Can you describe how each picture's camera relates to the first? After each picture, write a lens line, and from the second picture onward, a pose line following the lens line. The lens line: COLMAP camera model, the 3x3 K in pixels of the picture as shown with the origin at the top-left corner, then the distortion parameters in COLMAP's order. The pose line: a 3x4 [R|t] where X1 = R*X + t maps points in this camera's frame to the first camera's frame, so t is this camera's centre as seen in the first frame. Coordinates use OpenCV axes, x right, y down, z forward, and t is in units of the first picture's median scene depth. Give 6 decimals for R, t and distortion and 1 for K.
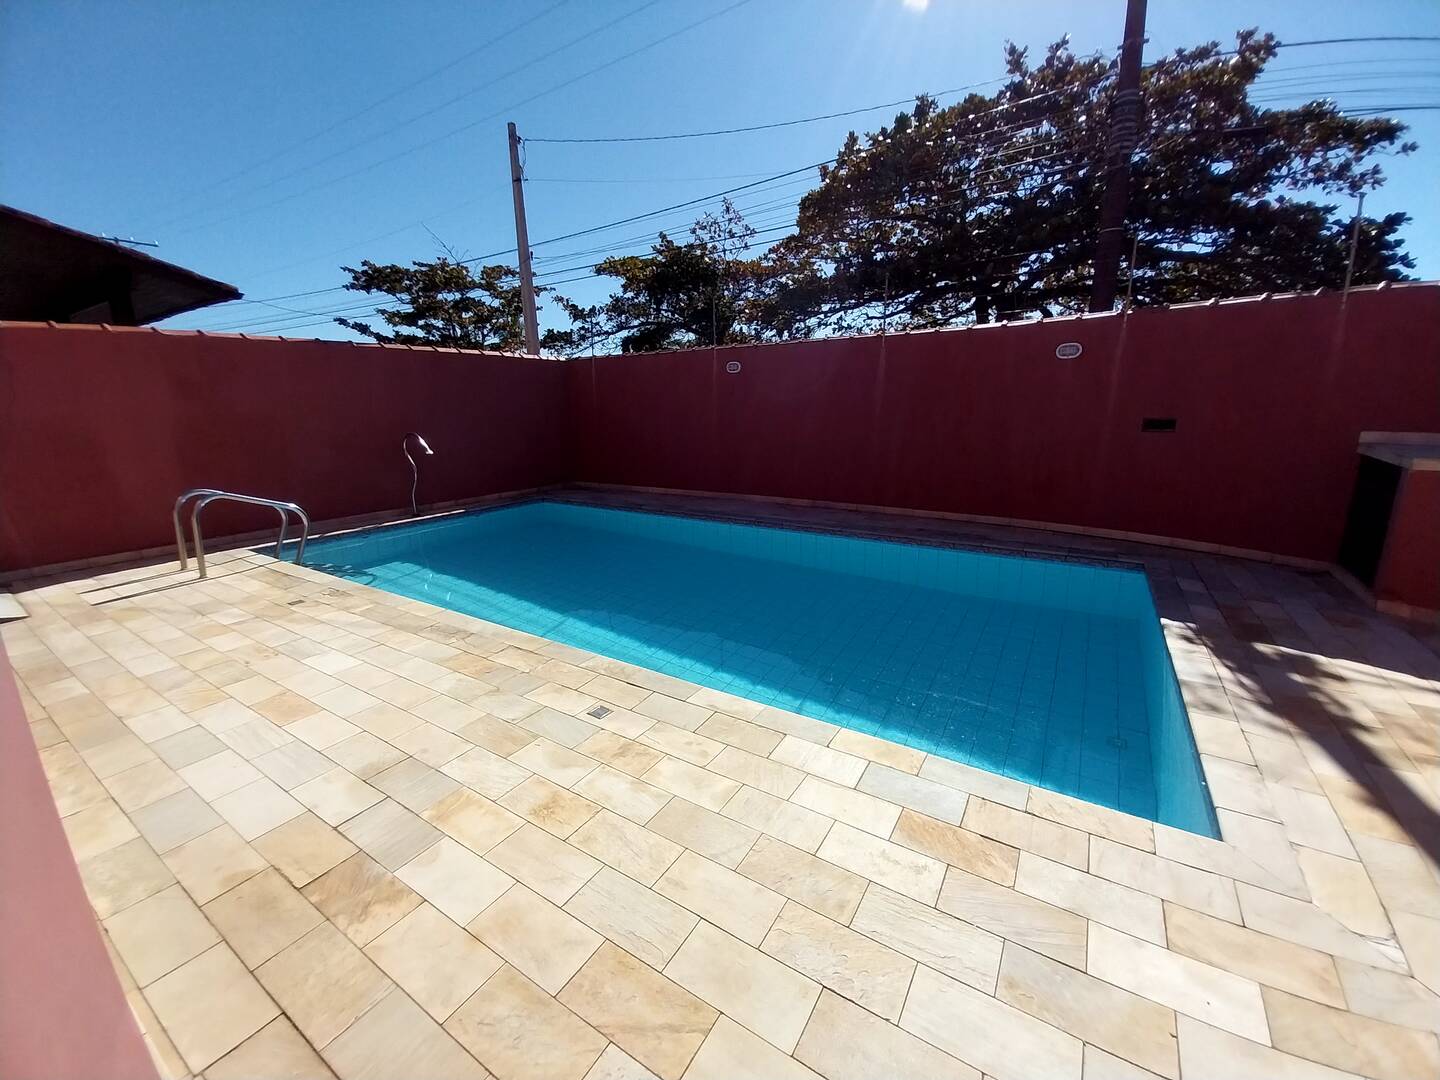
lens RADIAL K [[568.0, 0, 729.9], [0, 568.0, 536.6], [0, 0, 1]] dist [0.029079, -0.020495]
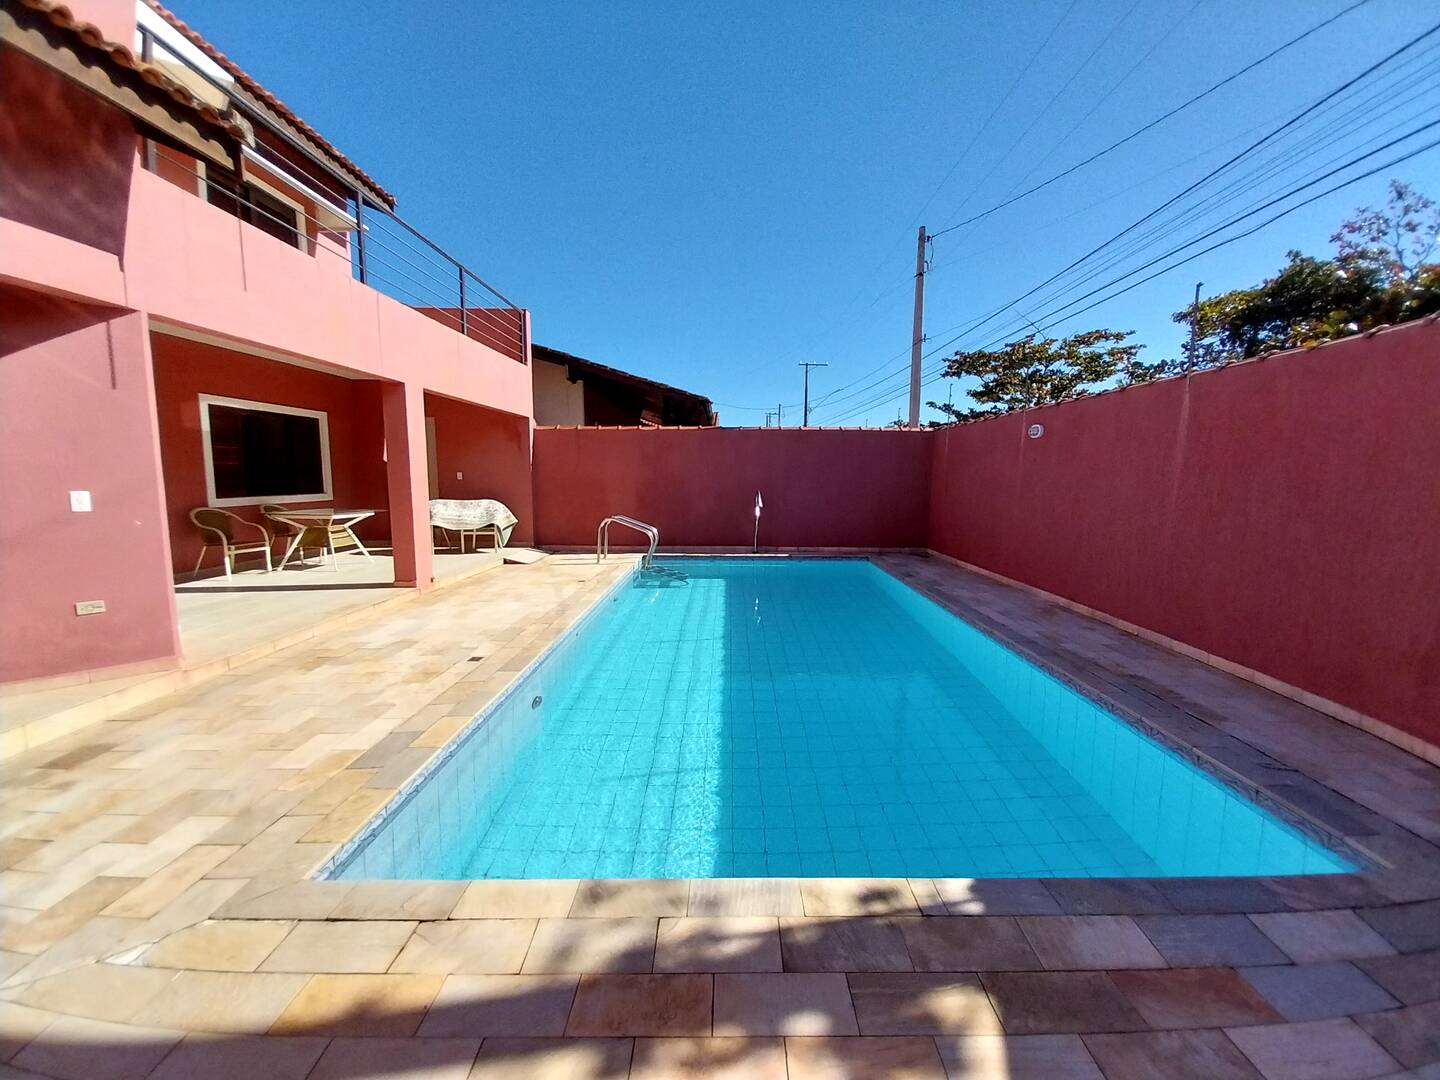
lens RADIAL K [[570.8, 0, 735.6], [0, 570.8, 536.6], [0, 0, 1]] dist [0.024954, -0.017600]
pose [[0.539568, 0.109518, -0.834789, 0.522099], [-0.206393, 0.978456, -0.005036, -0.059606], [0.816253, 0.175012, 0.550548, 0.235499]]
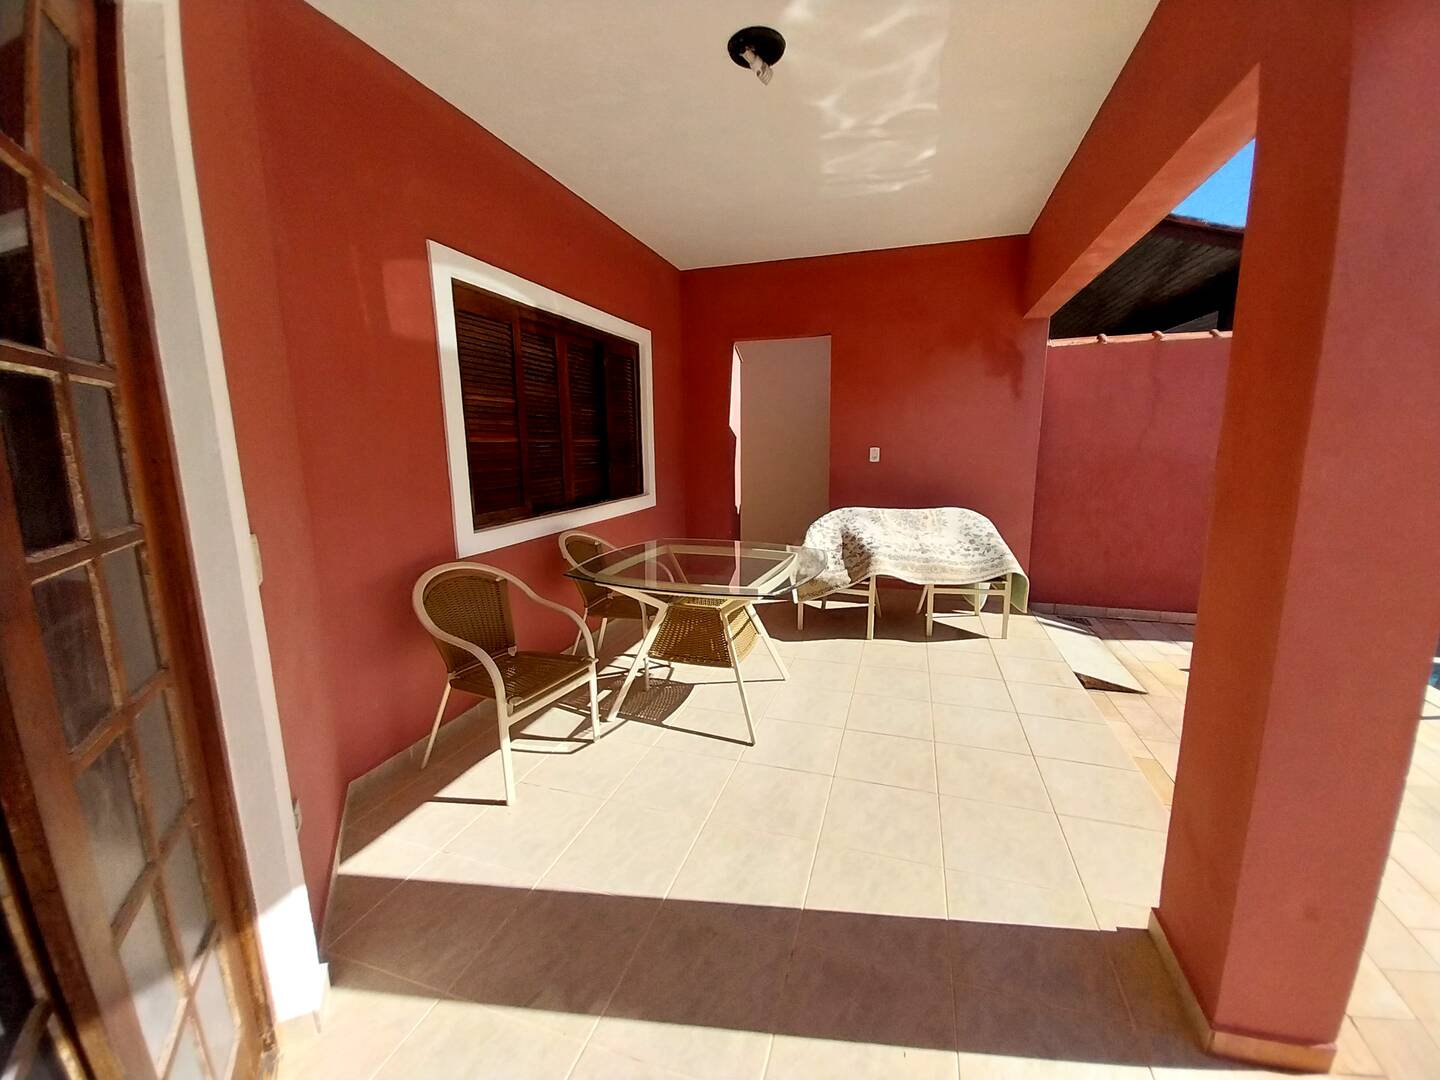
lens RADIAL K [[570.8, 0, 735.6], [0, 570.8, 536.6], [0, 0, 1]] dist [0.024954, -0.017600]
pose [[0.264141, 0.180613, -0.947422, -0.359565], [-0.218335, 0.968006, 0.123665, -0.027526], [0.939446, 0.174191, 0.295125, 0.095419]]
